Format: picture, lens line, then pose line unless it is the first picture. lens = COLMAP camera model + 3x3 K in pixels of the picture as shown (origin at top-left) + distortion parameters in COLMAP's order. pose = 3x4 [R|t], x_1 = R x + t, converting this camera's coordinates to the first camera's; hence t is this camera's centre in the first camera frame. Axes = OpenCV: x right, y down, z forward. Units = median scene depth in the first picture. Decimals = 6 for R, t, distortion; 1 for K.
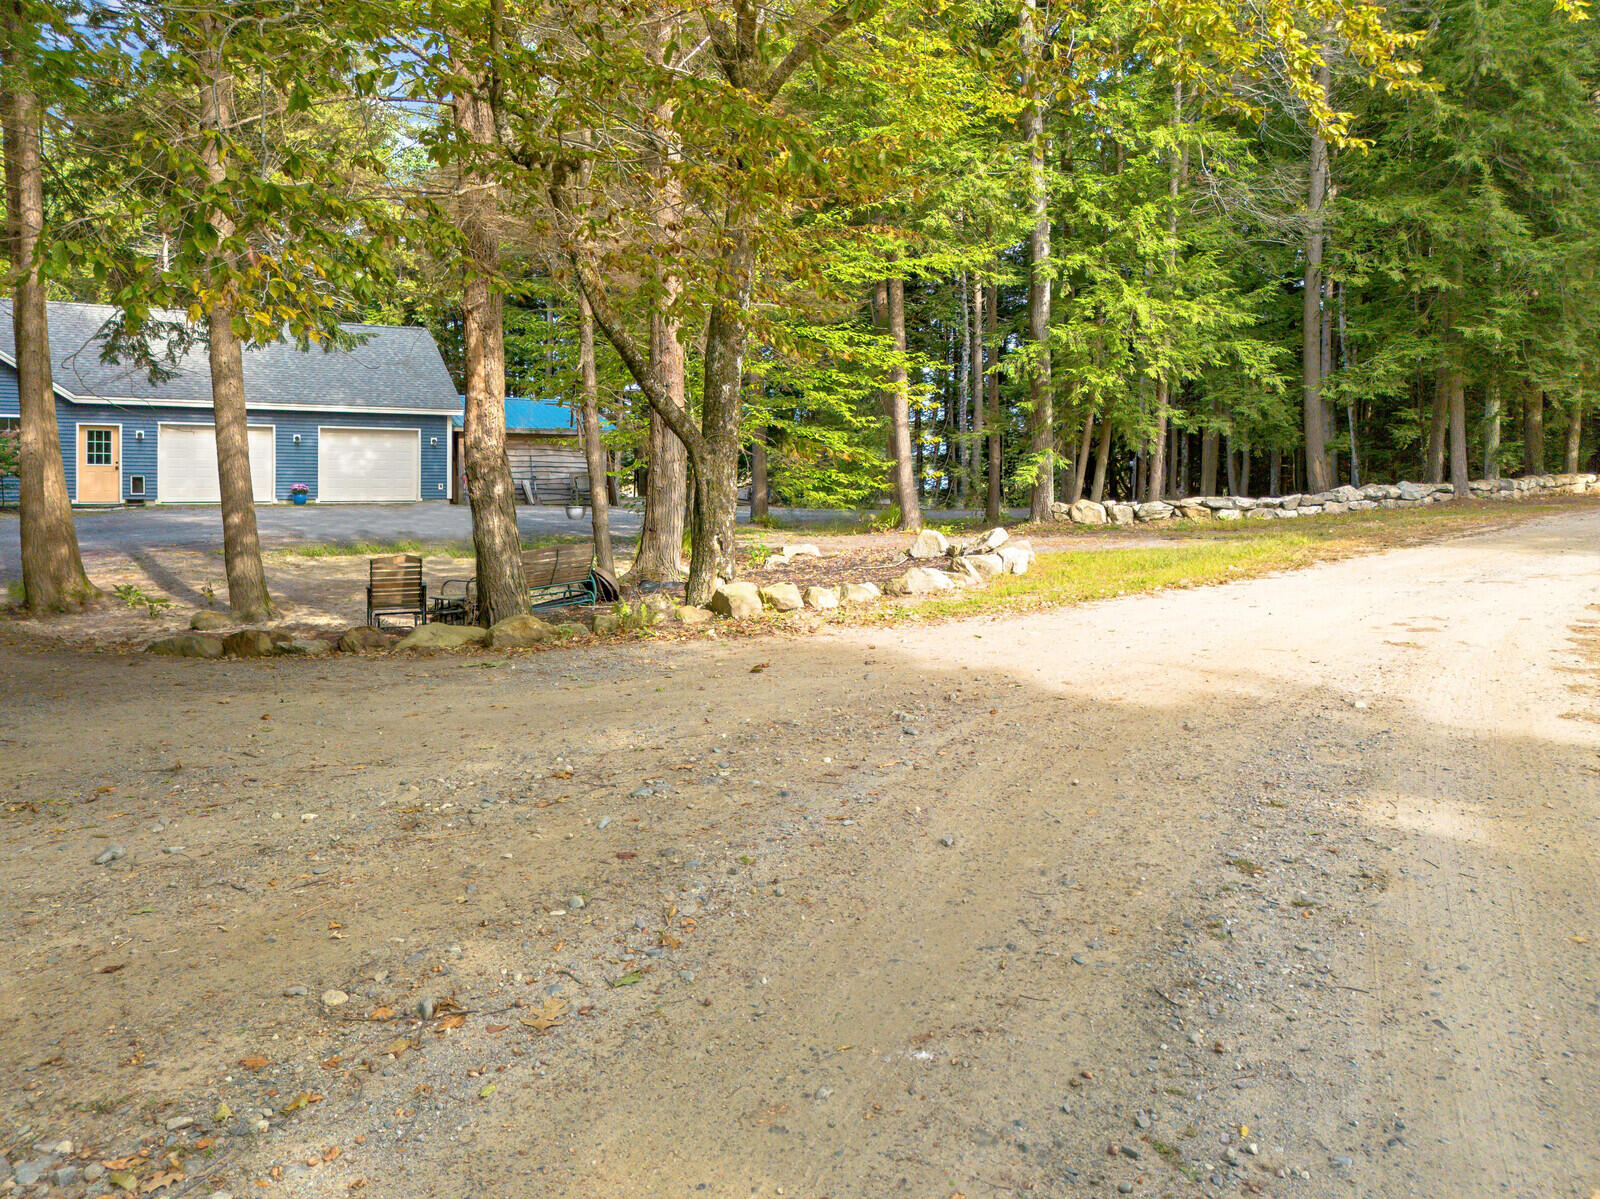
lens RADIAL K [[1143.6, 0, 851.2], [0, 1143.6, 538.3], [0, 0, 1]] dist [0.002751, -0.028273]
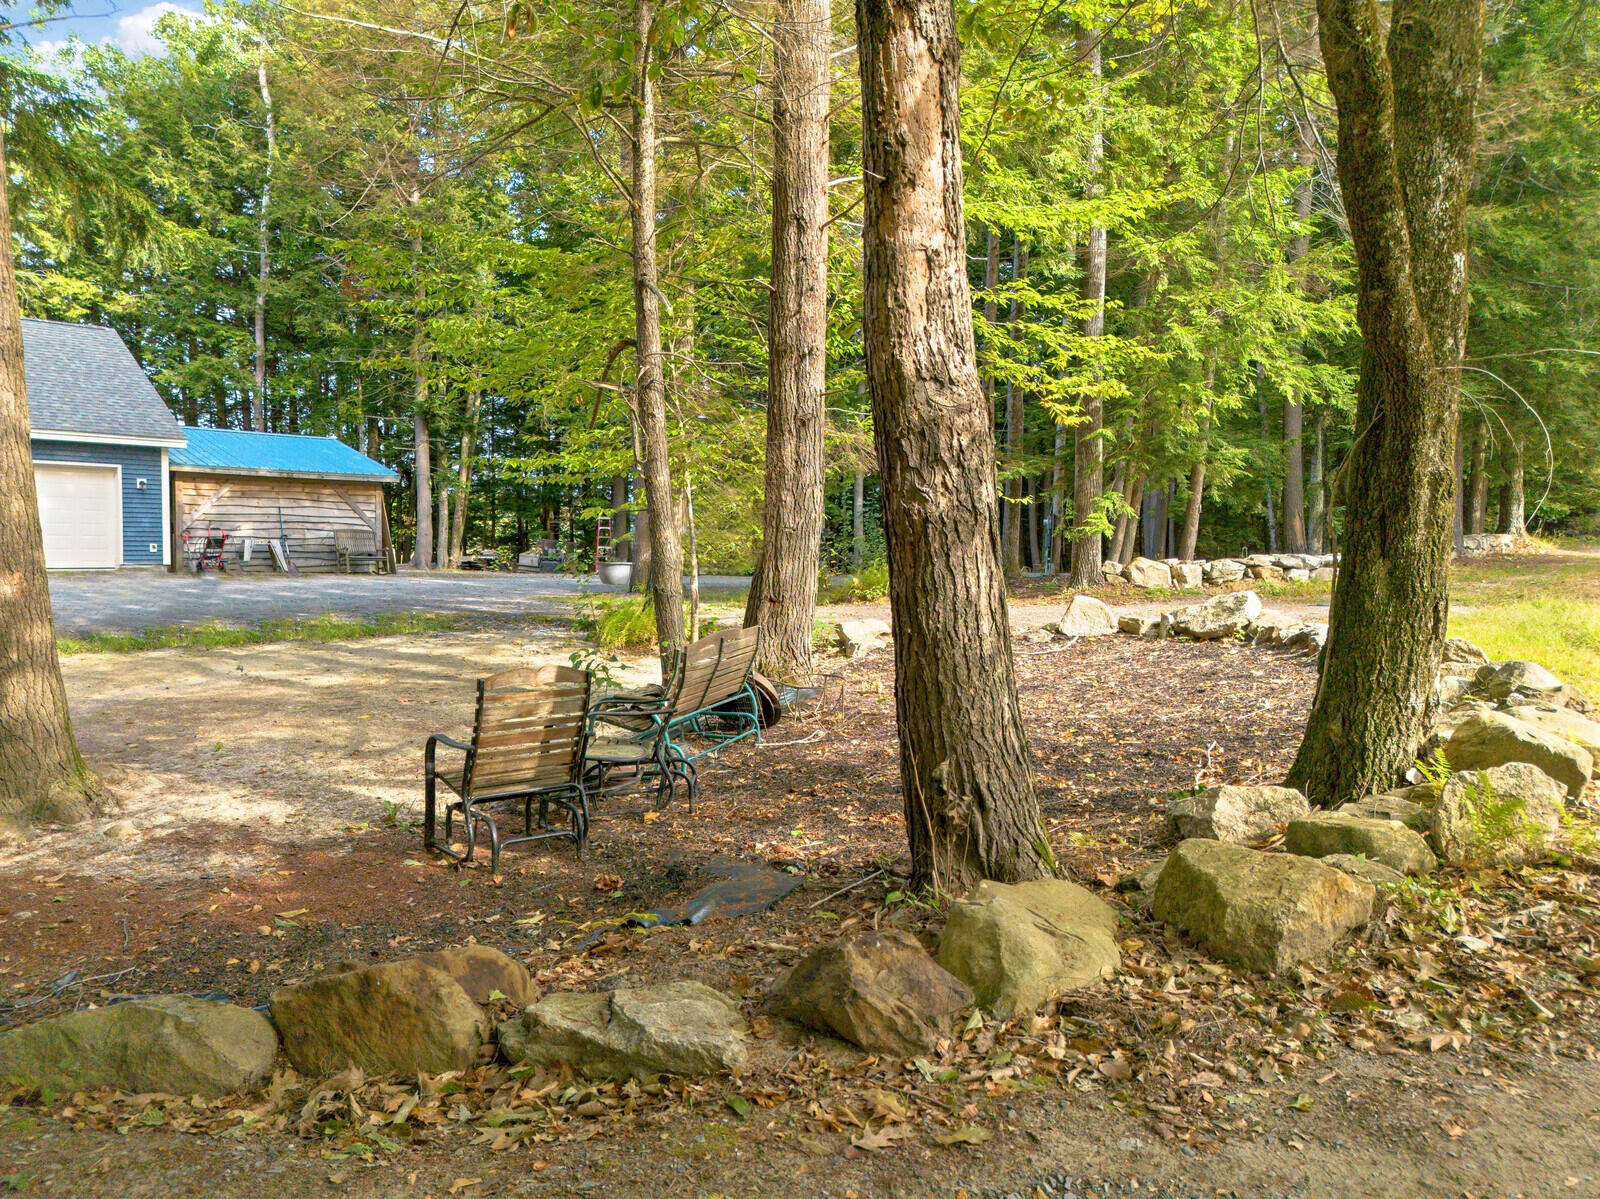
lens RADIAL K [[1130.5, 0, 799.6], [0, 1130.5, 622.7], [0, 0, 1]] dist [0.083300, -0.079034]
pose [[0.968937, -0.017326, 0.246701, -0.214327], [0.014626, 0.999811, 0.012770, -0.002629], [-0.246876, -0.008765, 0.969007, 0.302503]]
